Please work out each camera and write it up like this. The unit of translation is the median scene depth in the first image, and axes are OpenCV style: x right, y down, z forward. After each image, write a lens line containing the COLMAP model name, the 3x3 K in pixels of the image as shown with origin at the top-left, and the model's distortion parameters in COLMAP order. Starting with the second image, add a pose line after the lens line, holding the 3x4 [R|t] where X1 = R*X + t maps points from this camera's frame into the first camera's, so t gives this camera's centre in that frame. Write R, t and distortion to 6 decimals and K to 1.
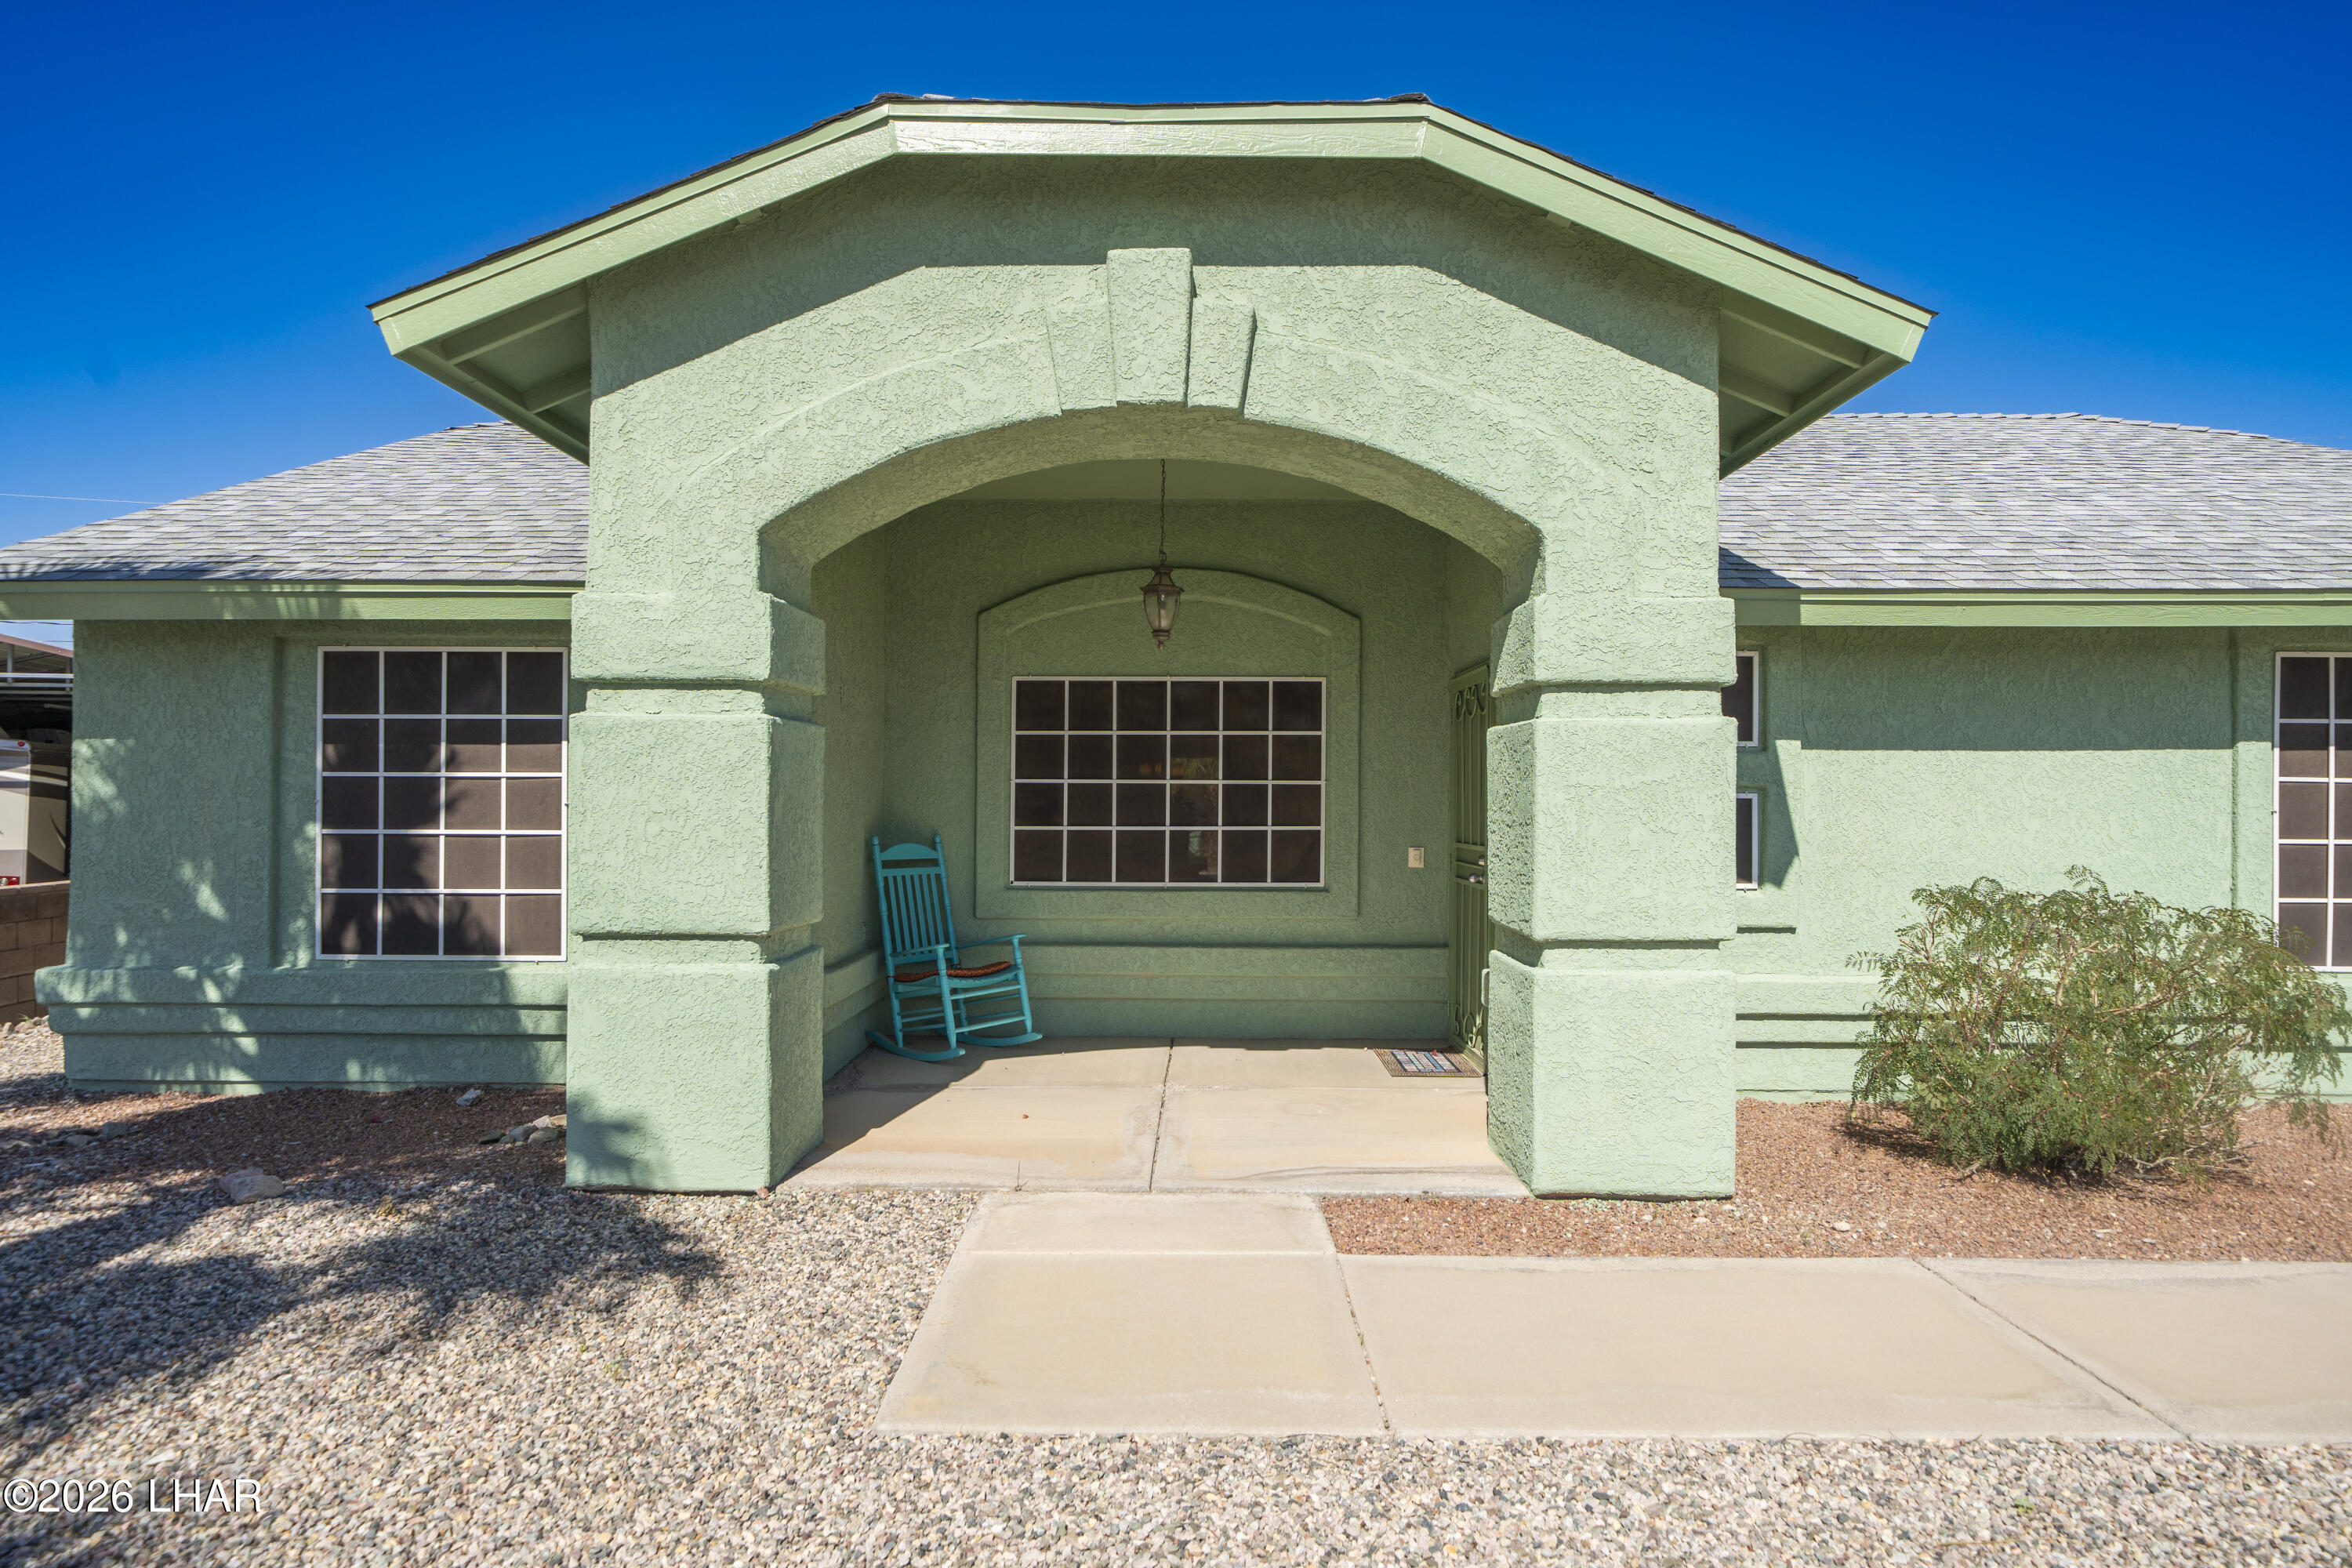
lens RADIAL K [[1382.3, 0, 1184.1], [0, 1382.3, 793.3], [0, 0, 1]] dist [0.003740, 0.001588]
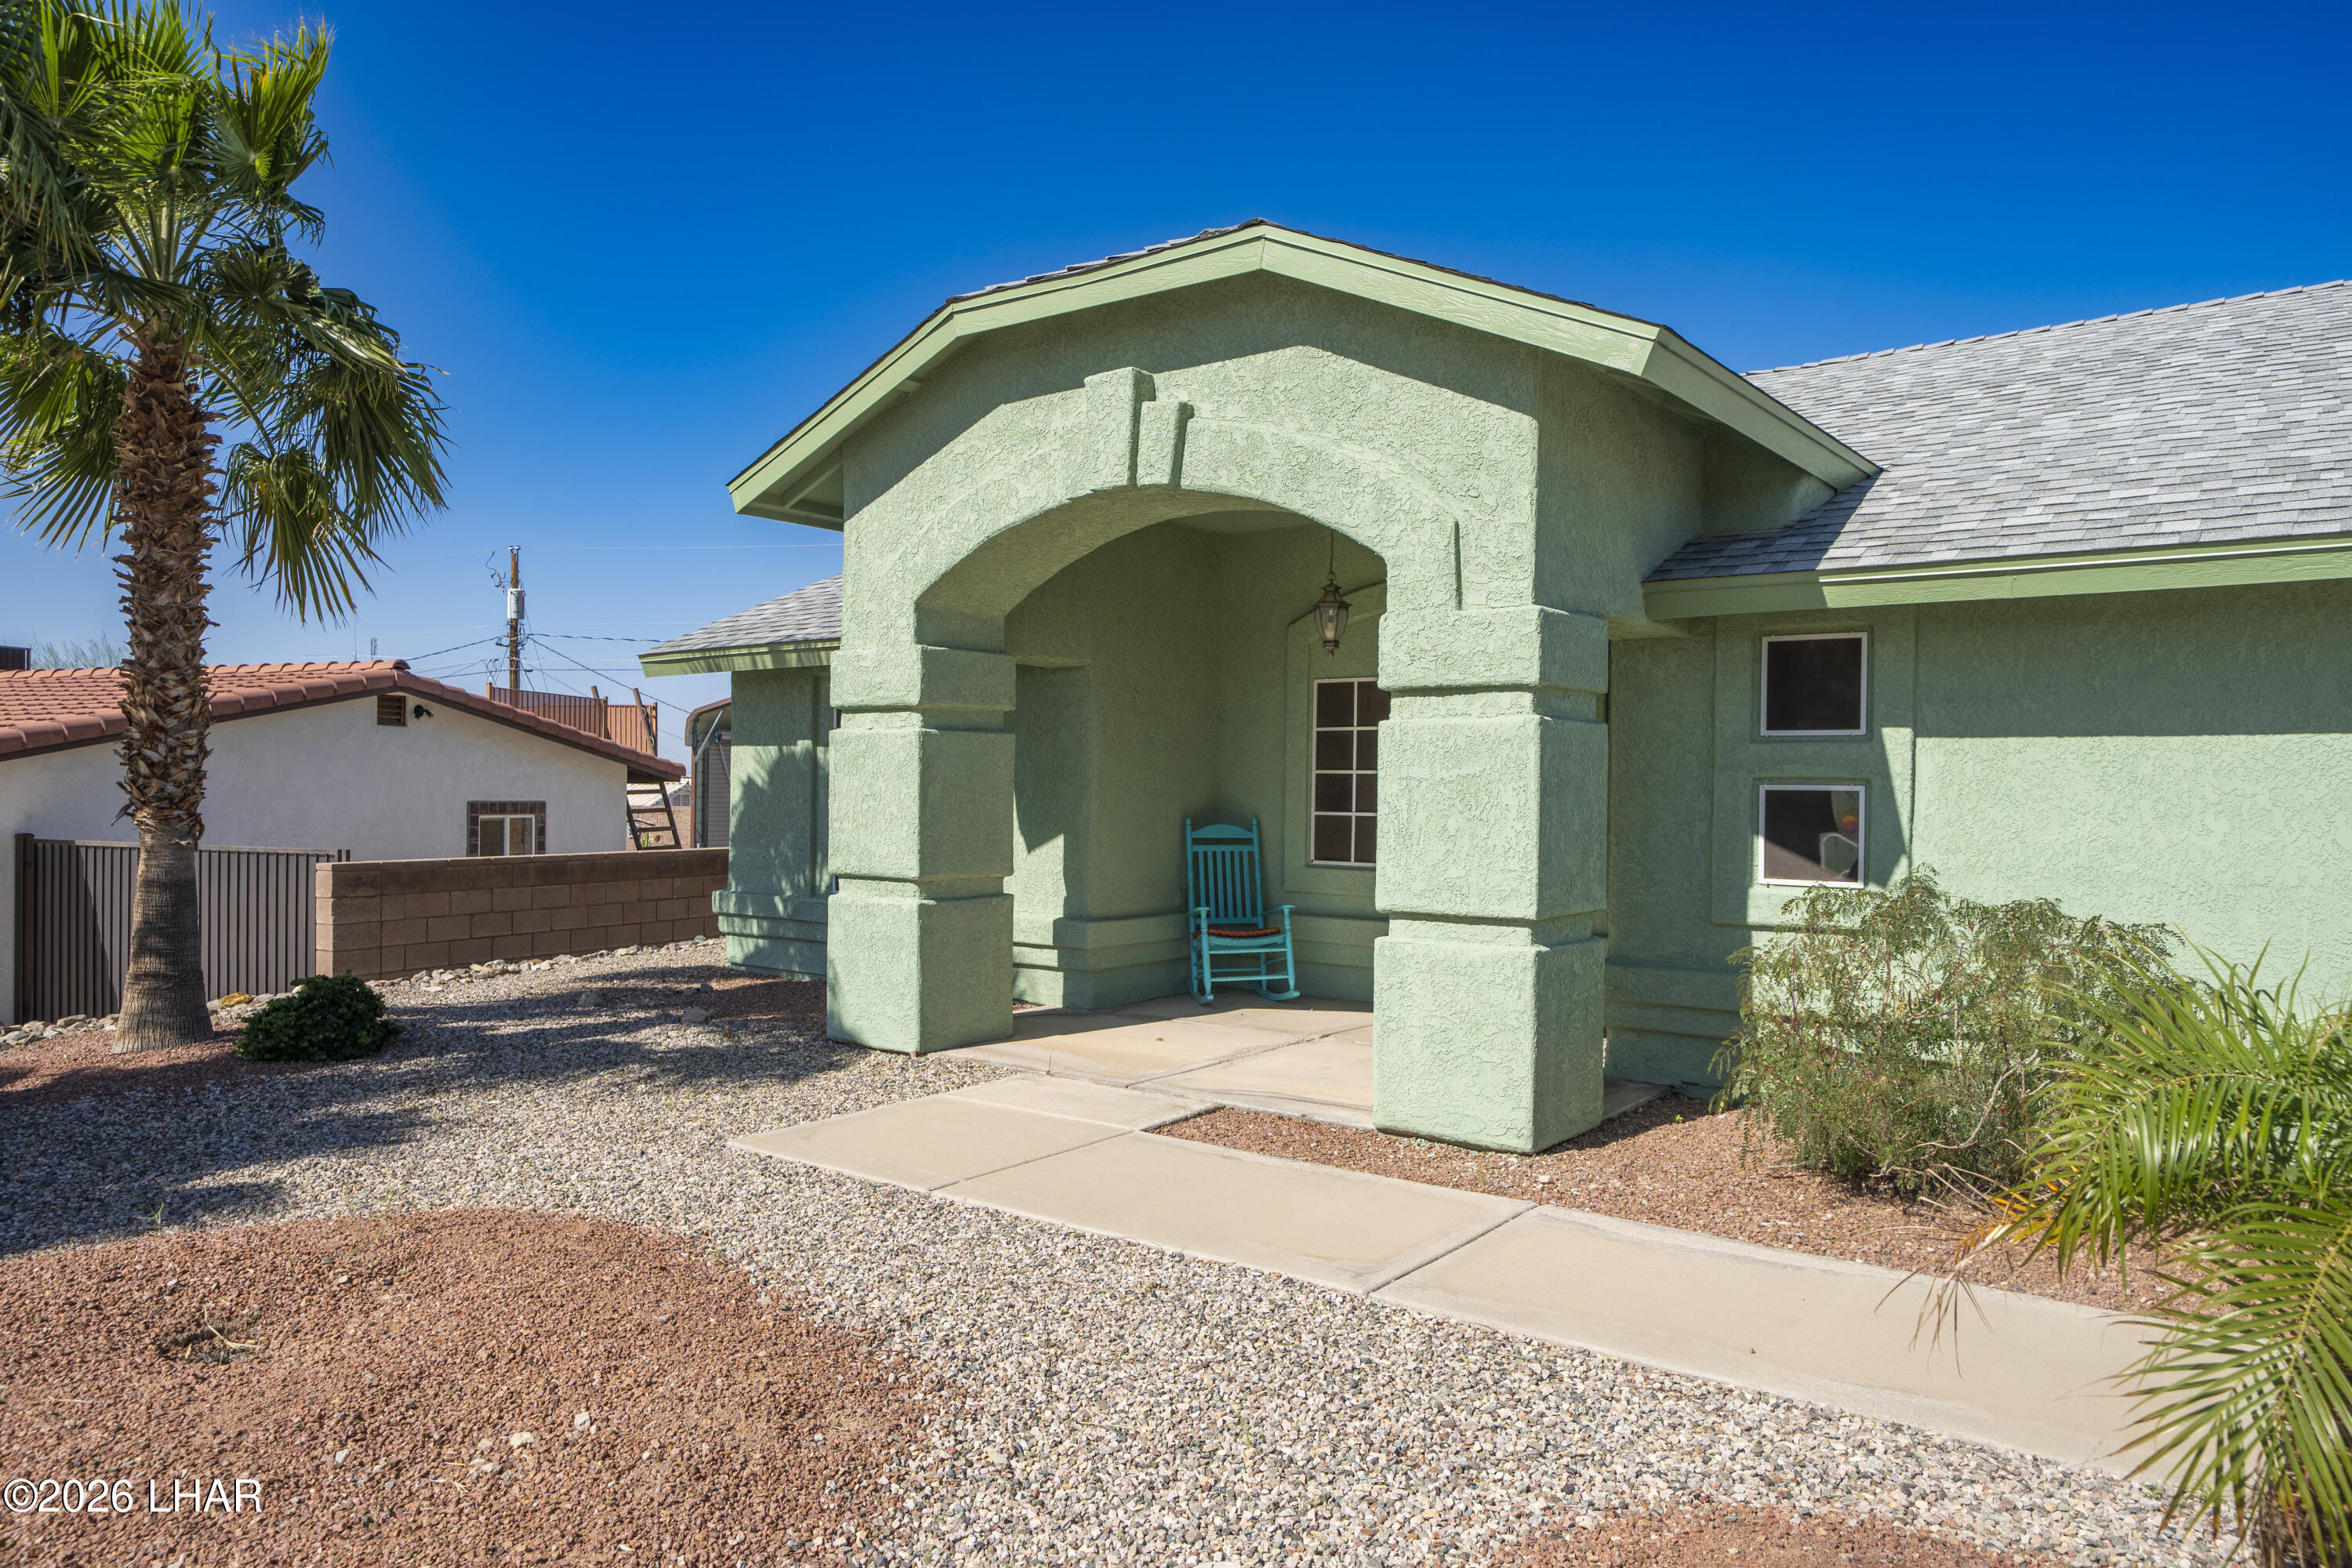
lens RADIAL K [[1566.7, 0, 1167.2], [0, 1566.7, 796.4], [0, 0, 1]] dist [0.001024, -0.000760]
pose [[0.796416, 0.008513, -0.604690, 0.898004], [-0.002143, 0.999934, 0.011254, -0.004647], [0.604746, -0.007667, 0.796382, -0.156210]]
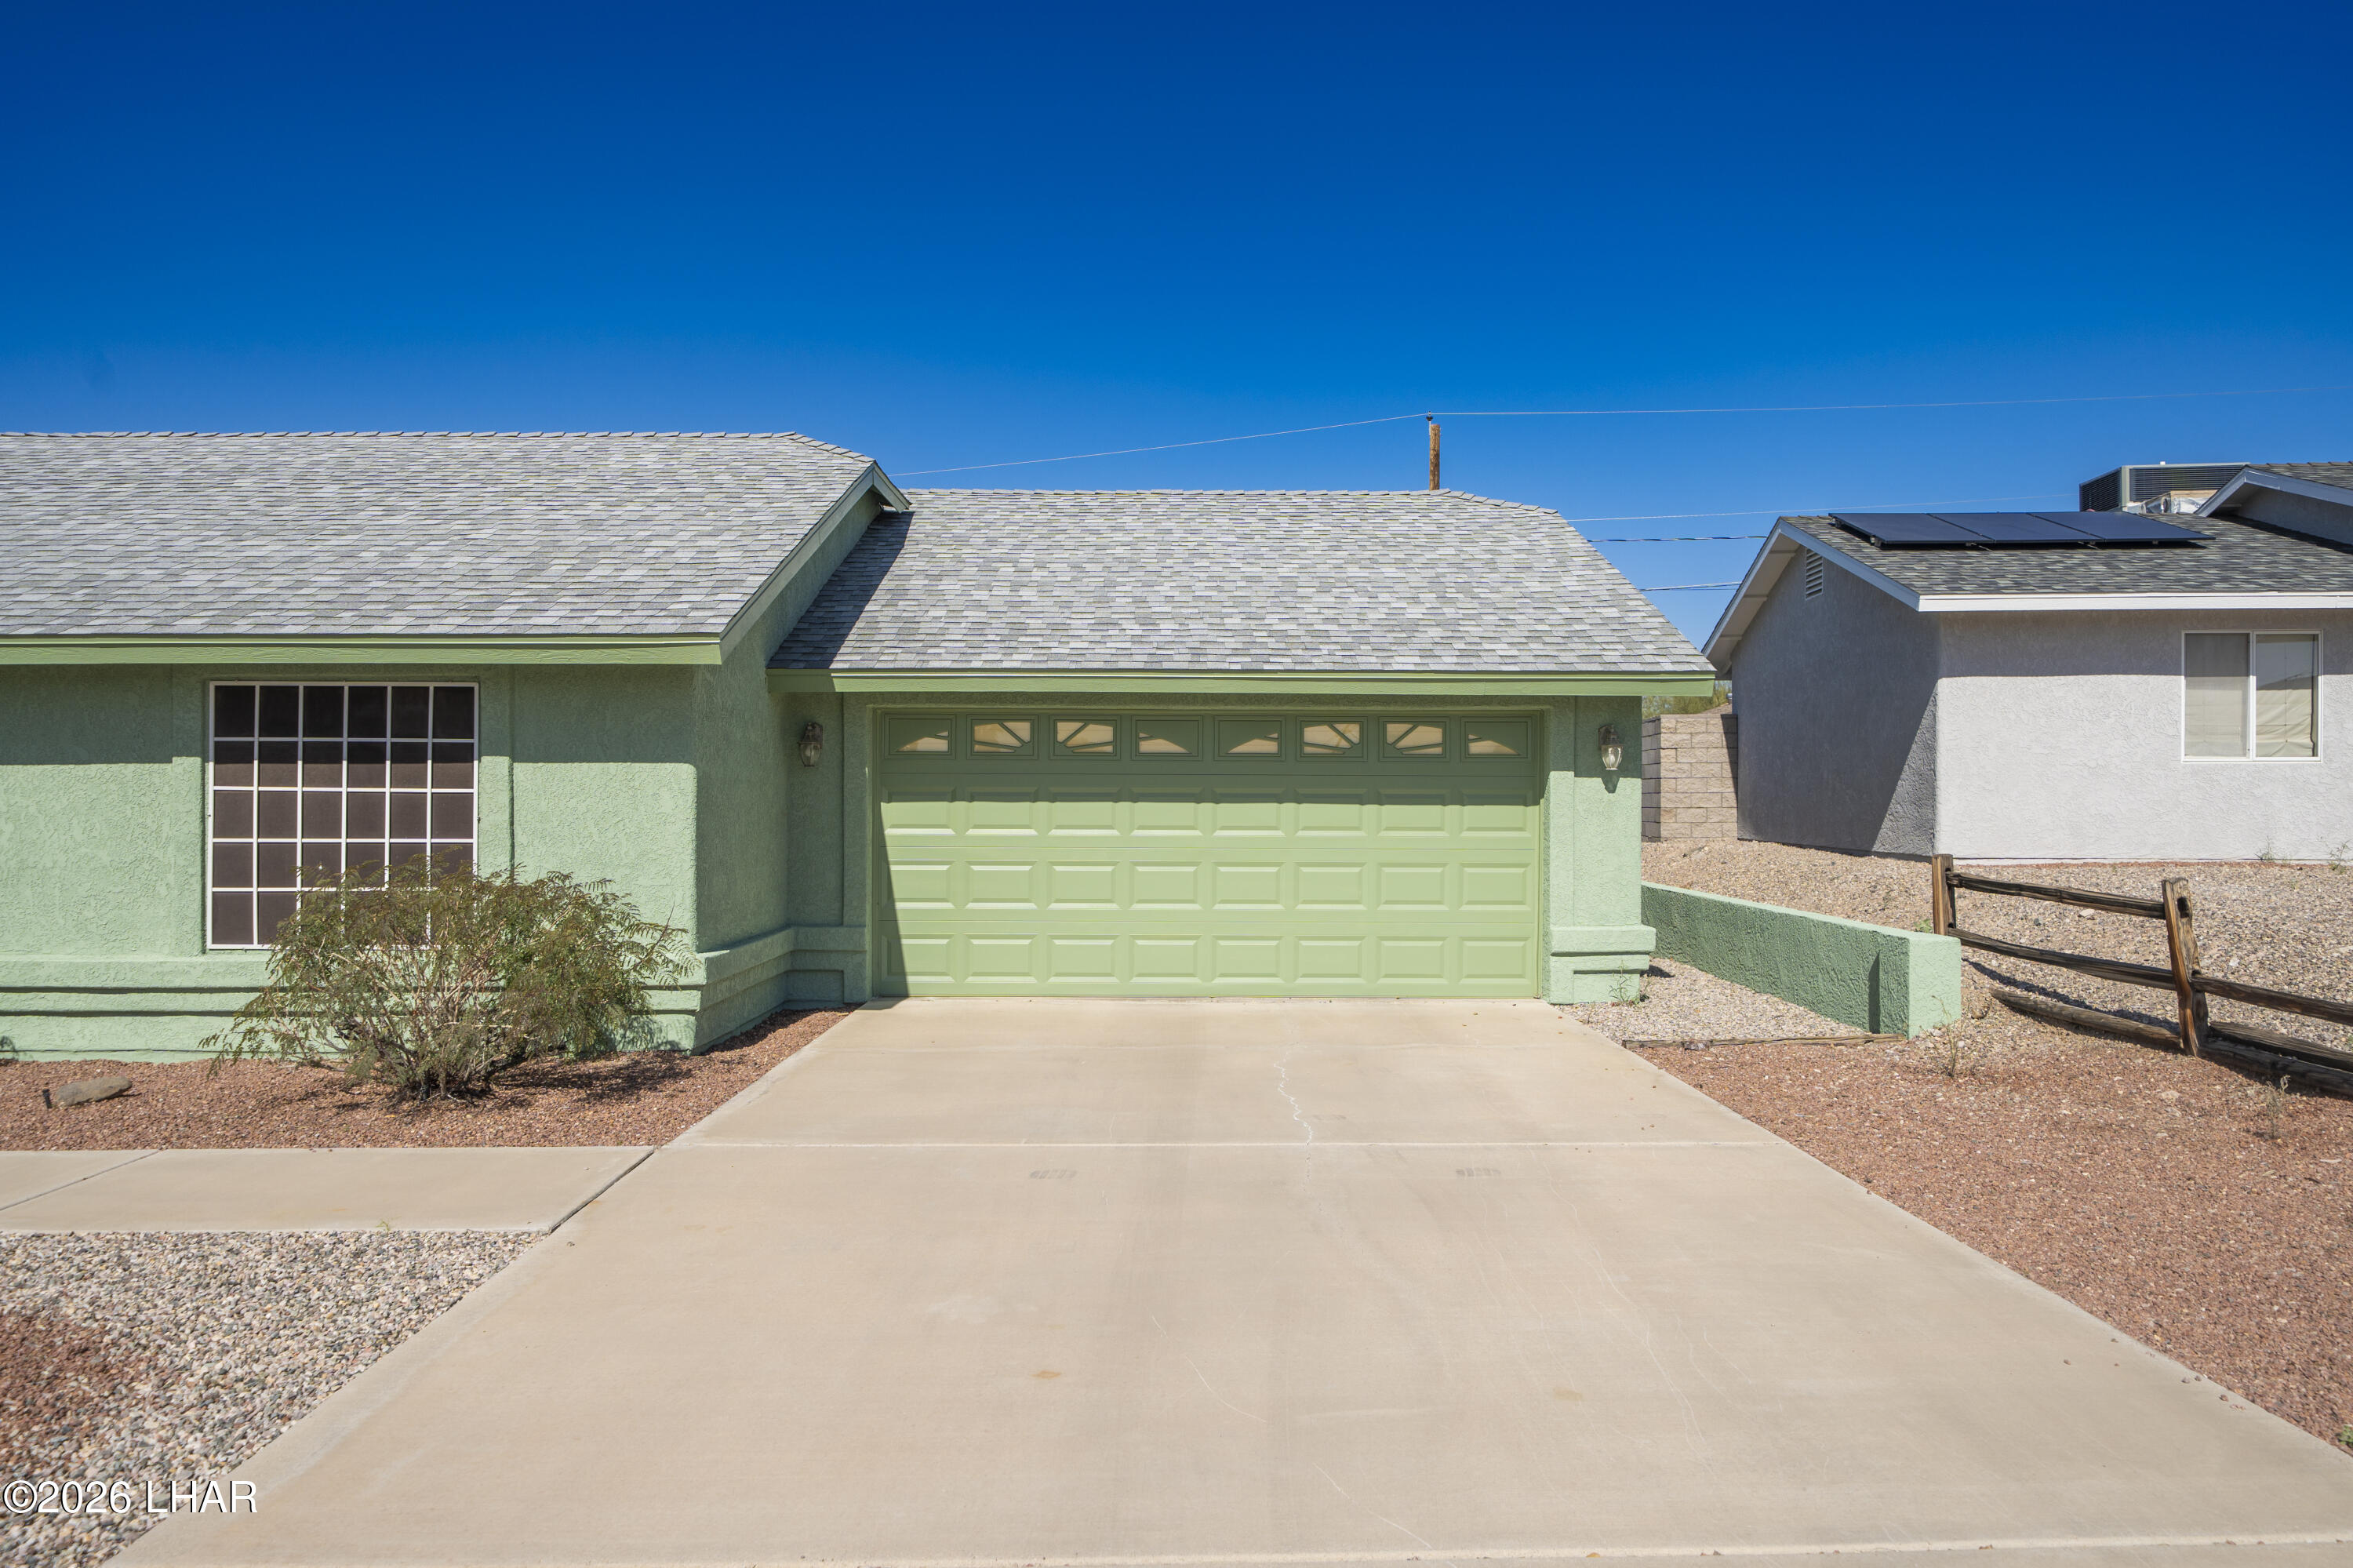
lens RADIAL K [[1569.7, 0, 1179.9], [0, 1569.7, 792.1], [0, 0, 1]] dist [-0.000816, 0.000655]
pose [[0.999974, -0.002962, 0.006645, 2.134397], [0.002914, 0.999969, 0.007275, -0.019034], [-0.006666, -0.007256, 0.999951, -0.469123]]
